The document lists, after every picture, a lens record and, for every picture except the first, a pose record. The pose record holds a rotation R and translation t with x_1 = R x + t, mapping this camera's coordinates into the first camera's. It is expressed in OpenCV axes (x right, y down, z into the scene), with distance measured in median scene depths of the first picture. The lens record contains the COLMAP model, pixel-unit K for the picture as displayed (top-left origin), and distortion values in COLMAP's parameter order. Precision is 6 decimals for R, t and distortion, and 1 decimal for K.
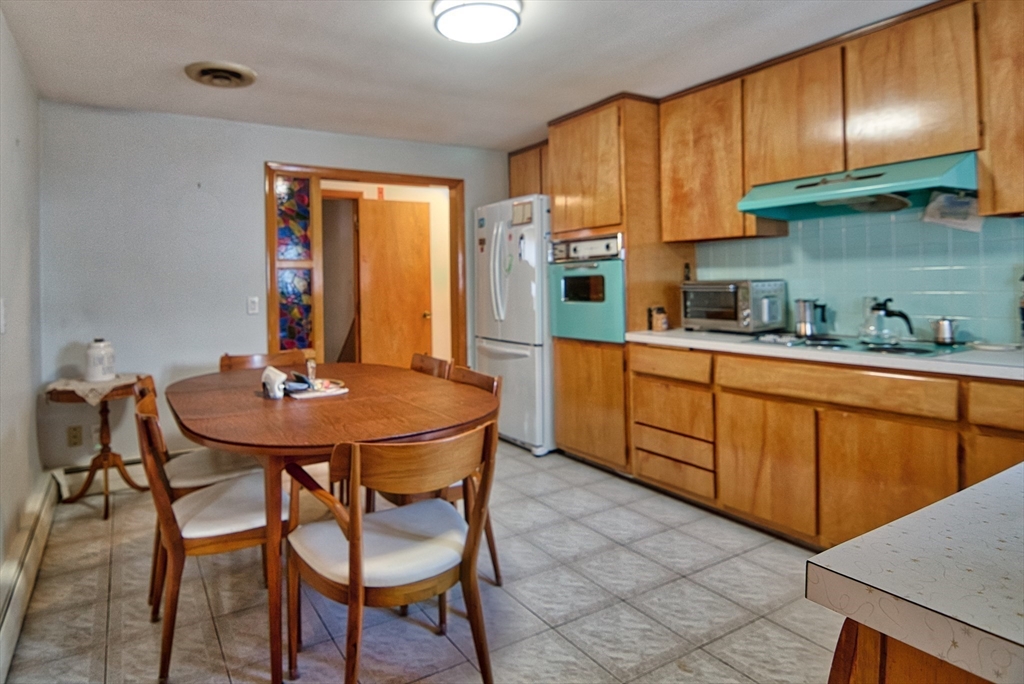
lens RADIAL K [[578.7, 0, 452.4], [0, 578.7, 274.8], [0, 0, 1]] dist [-0.018311, -0.001230]
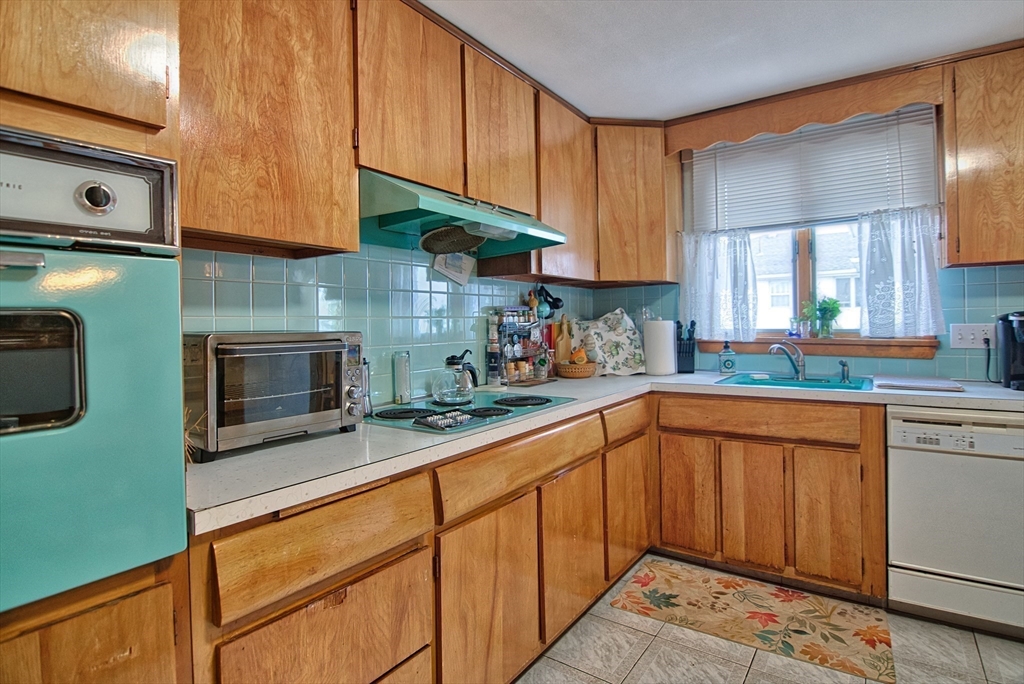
lens RADIAL K [[519.0, 0, 514.6], [0, 519.0, 321.9], [0, 0, 1]] dist [-0.021503, -0.001229]
pose [[-0.425775, 0.025637, 0.904466, -0.006045], [0.009655, 0.999670, -0.023791, 0.013403], [-0.904777, -0.001397, -0.425882, 1.009928]]
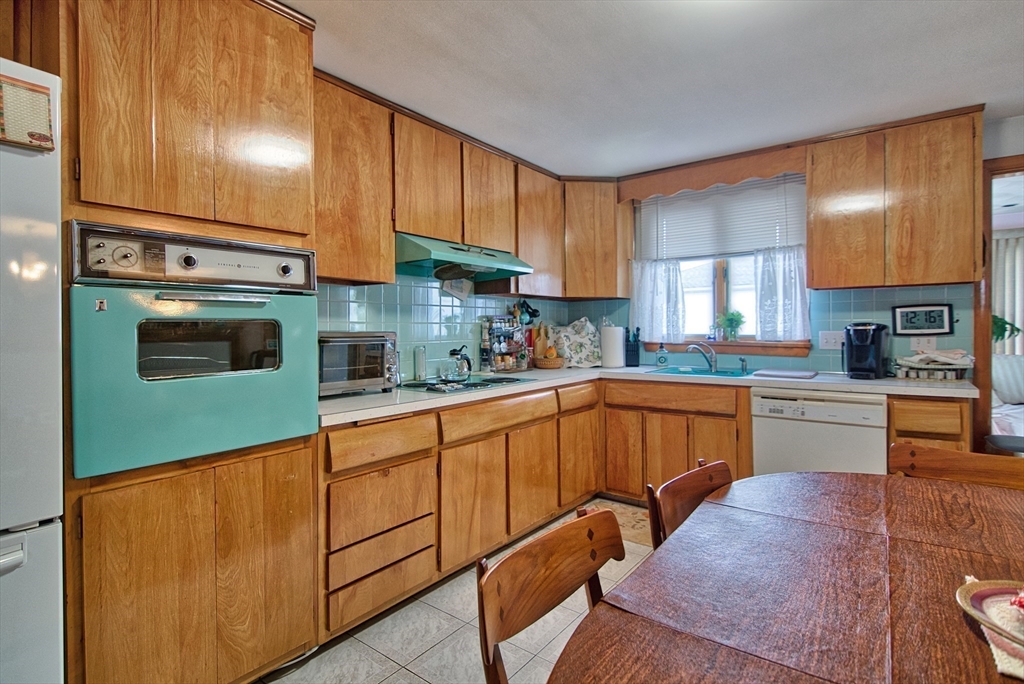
lens RADIAL K [[505.2, 0, 511.1], [0, 505.2, 328.2], [0, 0, 1]] dist [-0.003198, -0.000718]
pose [[-0.391447, 0.018584, 0.920013, -0.288589], [-0.000707, 0.999790, -0.020496, 0.019648], [-0.920200, -0.008674, -0.391351, 1.073808]]
